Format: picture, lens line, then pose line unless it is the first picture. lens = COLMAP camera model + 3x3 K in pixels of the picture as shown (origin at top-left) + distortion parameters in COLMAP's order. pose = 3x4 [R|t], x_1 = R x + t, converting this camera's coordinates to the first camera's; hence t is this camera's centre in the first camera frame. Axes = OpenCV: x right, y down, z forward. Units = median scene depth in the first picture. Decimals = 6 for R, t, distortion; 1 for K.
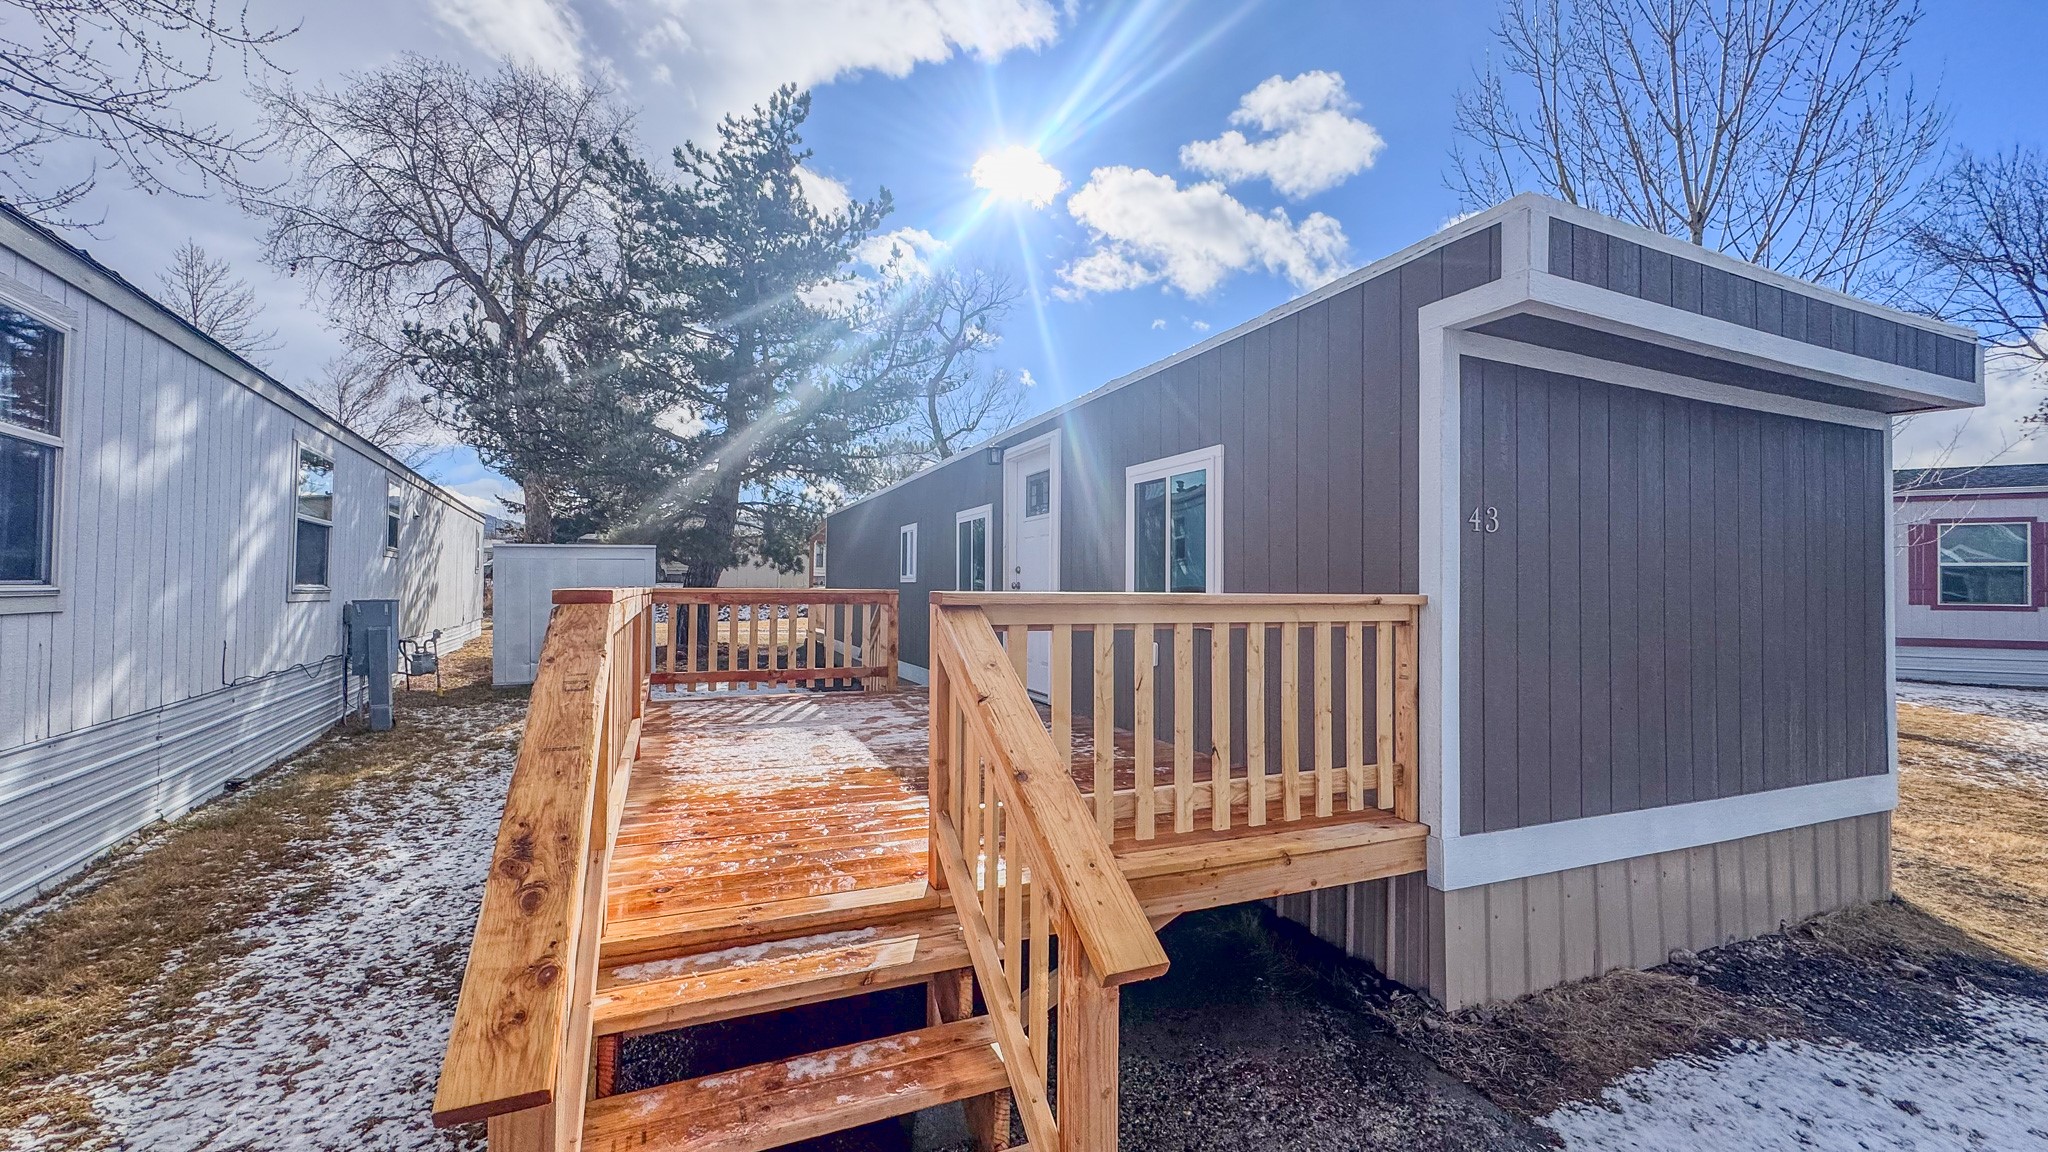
lens RADIAL K [[871.0, 0, 1026.2], [0, 871.0, 577.6], [0, 0, 1]] dist [0.000595, -0.000070]
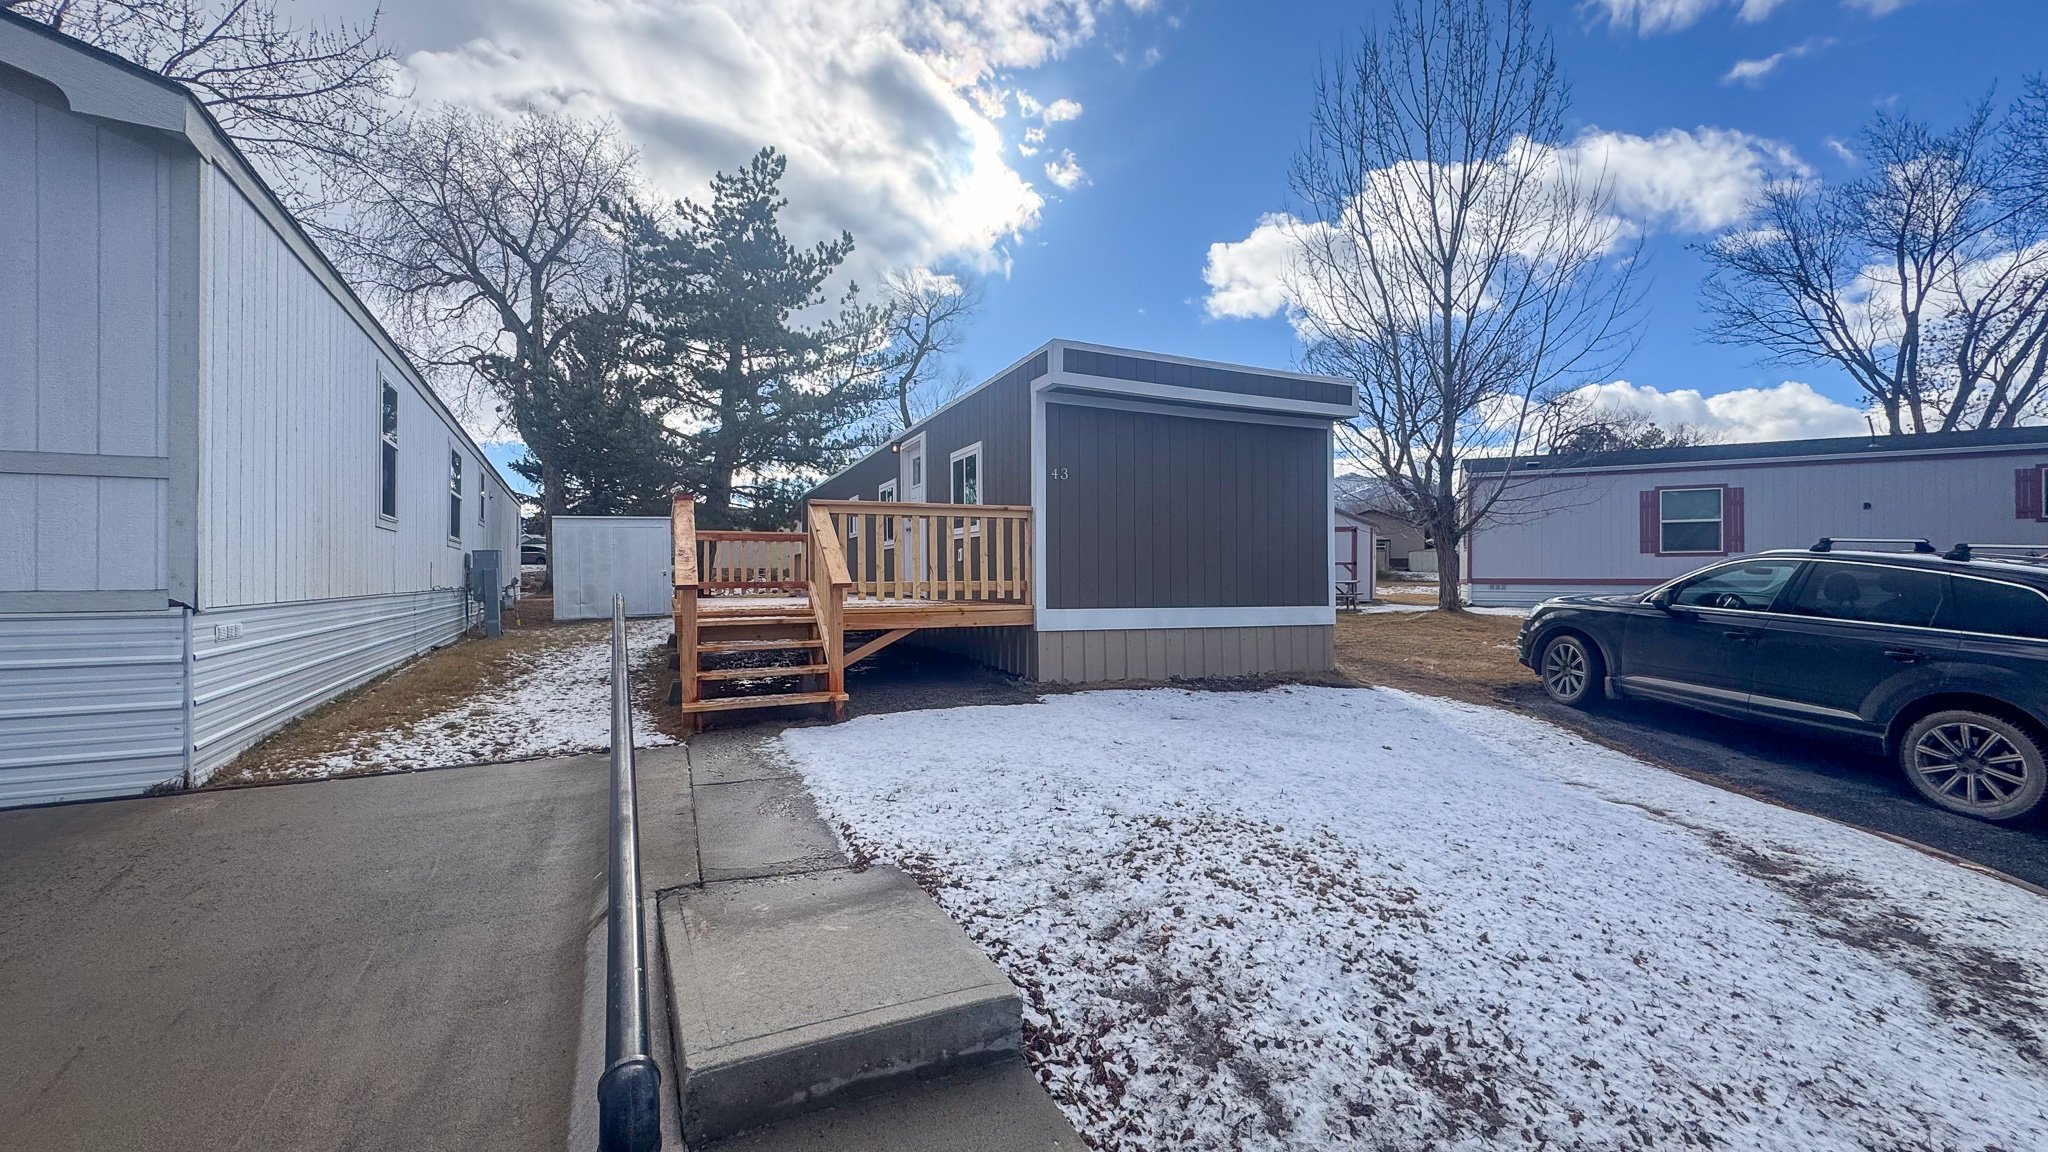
lens RADIAL K [[816.1, 0, 1017.4], [0, 816.1, 564.9], [0, 0, 1]] dist [-0.005544, 0.001291]
pose [[0.999766, -0.014088, 0.016405, 0.054982], [0.013966, 0.999874, 0.007494, 0.022781], [-0.016508, -0.007263, 0.999837, -0.168173]]
